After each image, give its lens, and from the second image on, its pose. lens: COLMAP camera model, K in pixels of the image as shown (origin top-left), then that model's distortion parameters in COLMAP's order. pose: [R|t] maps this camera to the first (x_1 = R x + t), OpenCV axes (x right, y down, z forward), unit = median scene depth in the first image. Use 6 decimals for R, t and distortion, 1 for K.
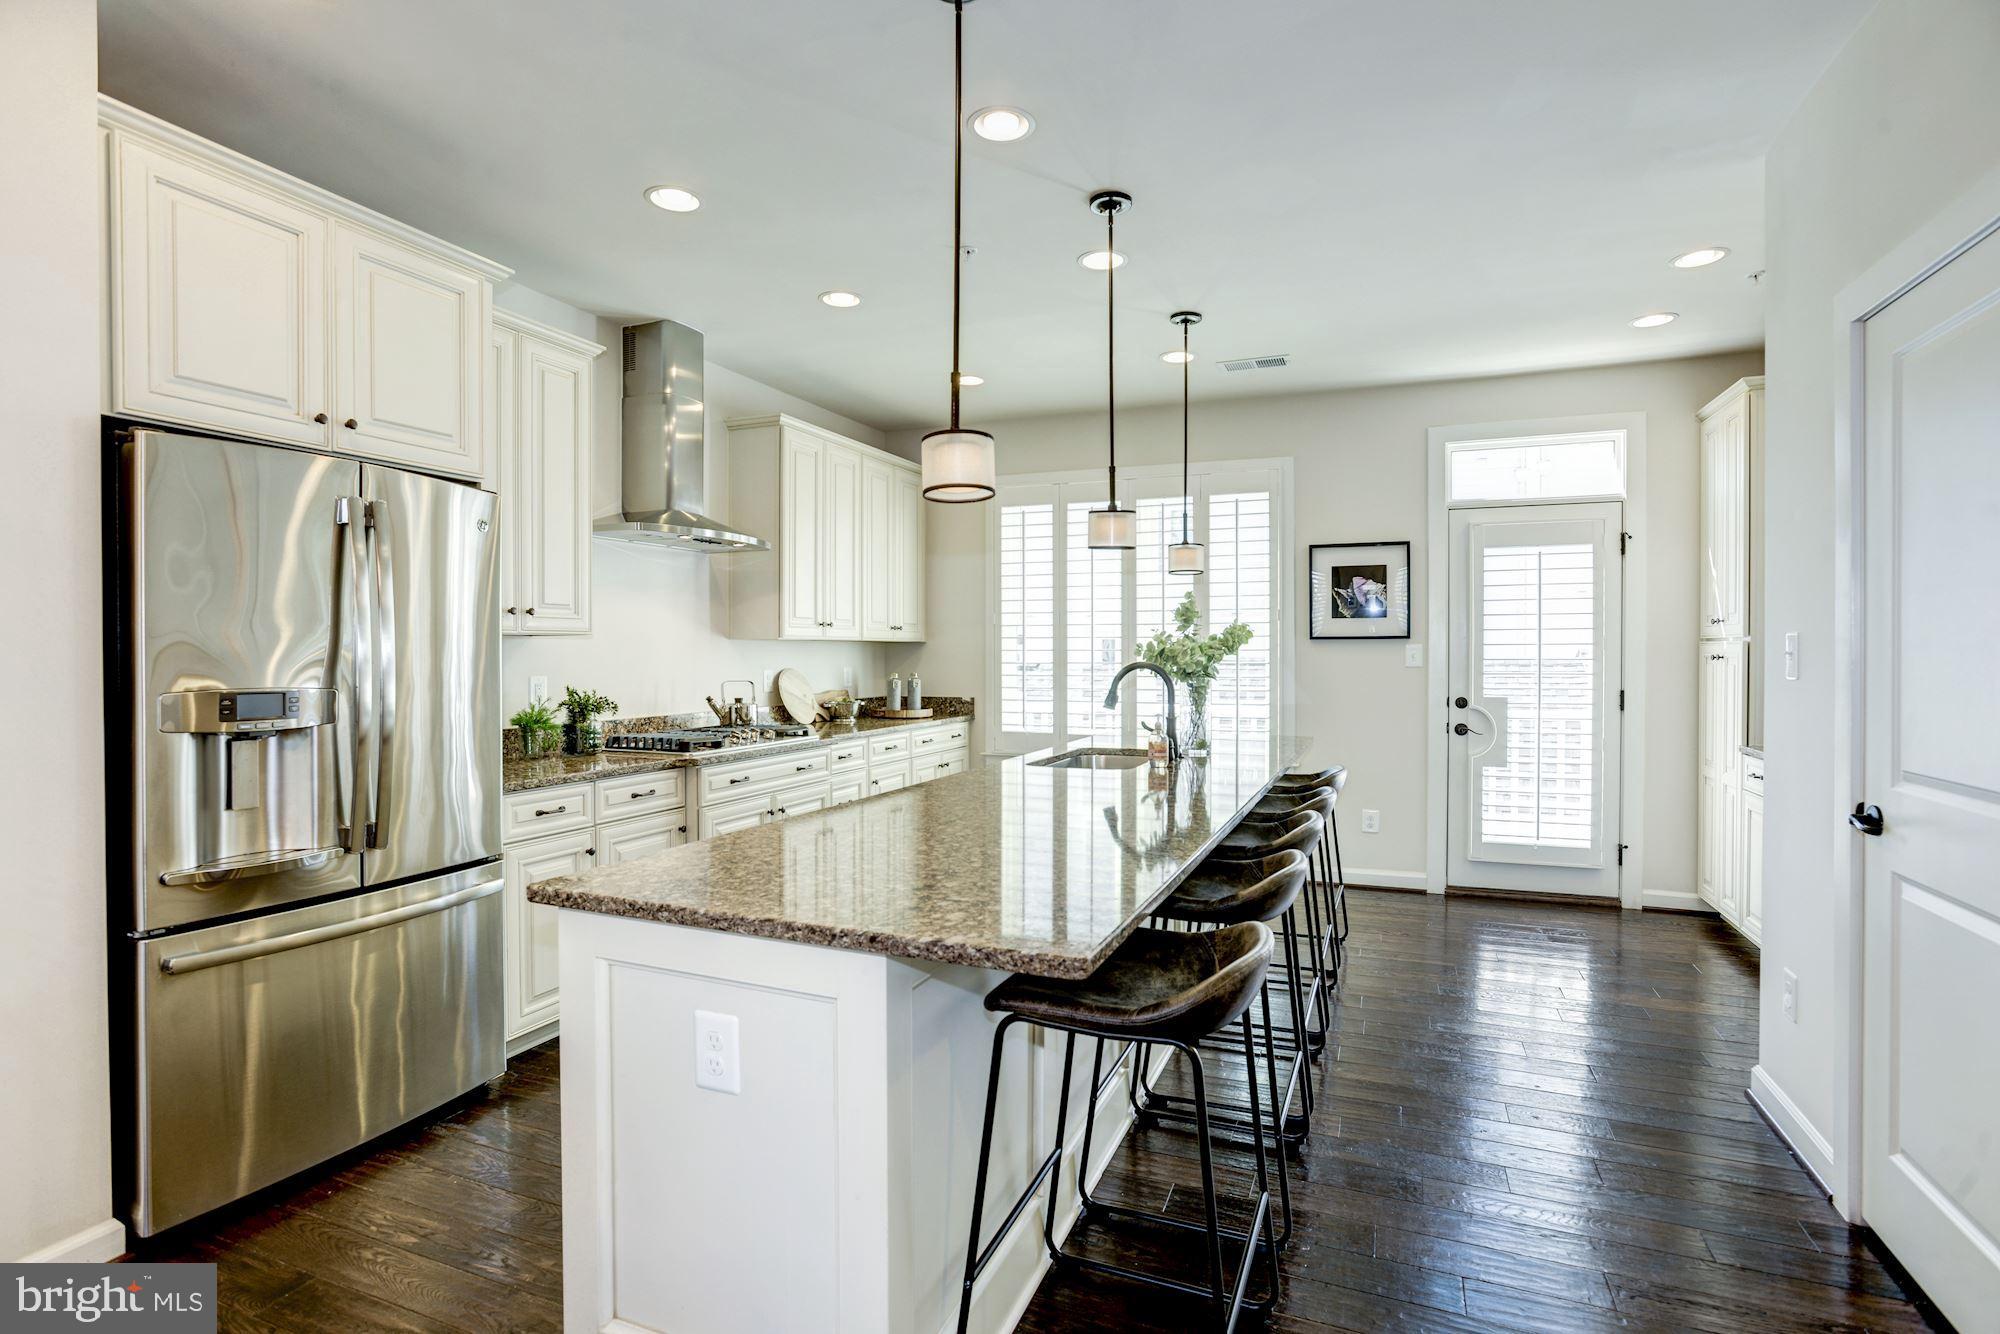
lens RADIAL K [[950.7, 0, 1012.4], [0, 950.7, 661.7], [0, 0, 1]] dist [-0.074364, 0.042427]
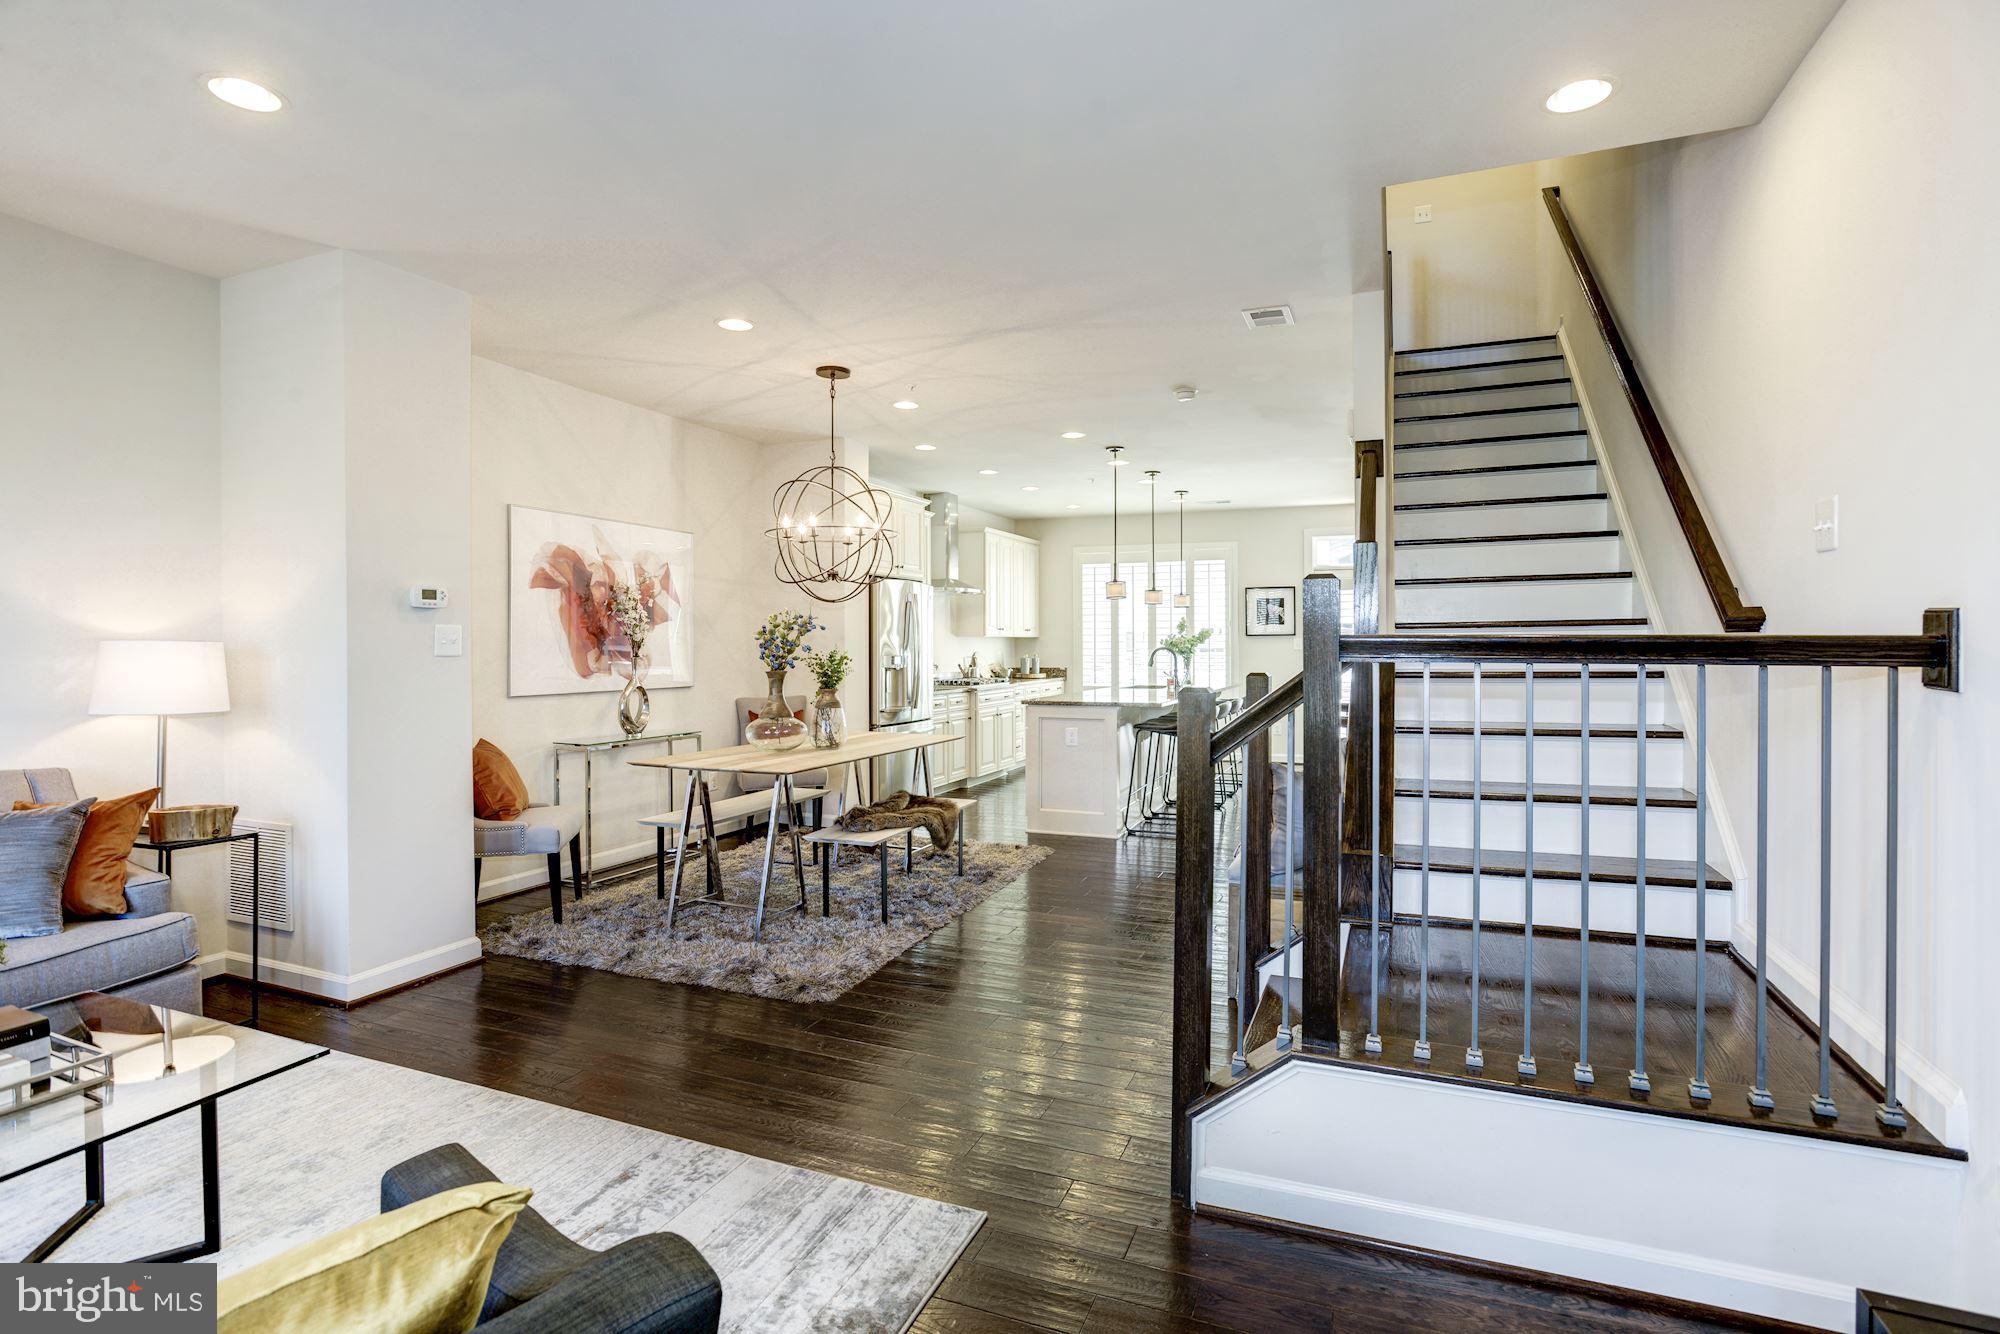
lens RADIAL K [[950.7, 0, 1012.4], [0, 950.7, 661.7], [0, 0, 1]] dist [-0.074364, 0.042427]
pose [[0.999994, -0.002731, 0.001885, -0.170347], [0.002712, 0.999942, 0.010397, 0.007877], [-0.001913, -0.010392, 0.999944, -0.952777]]
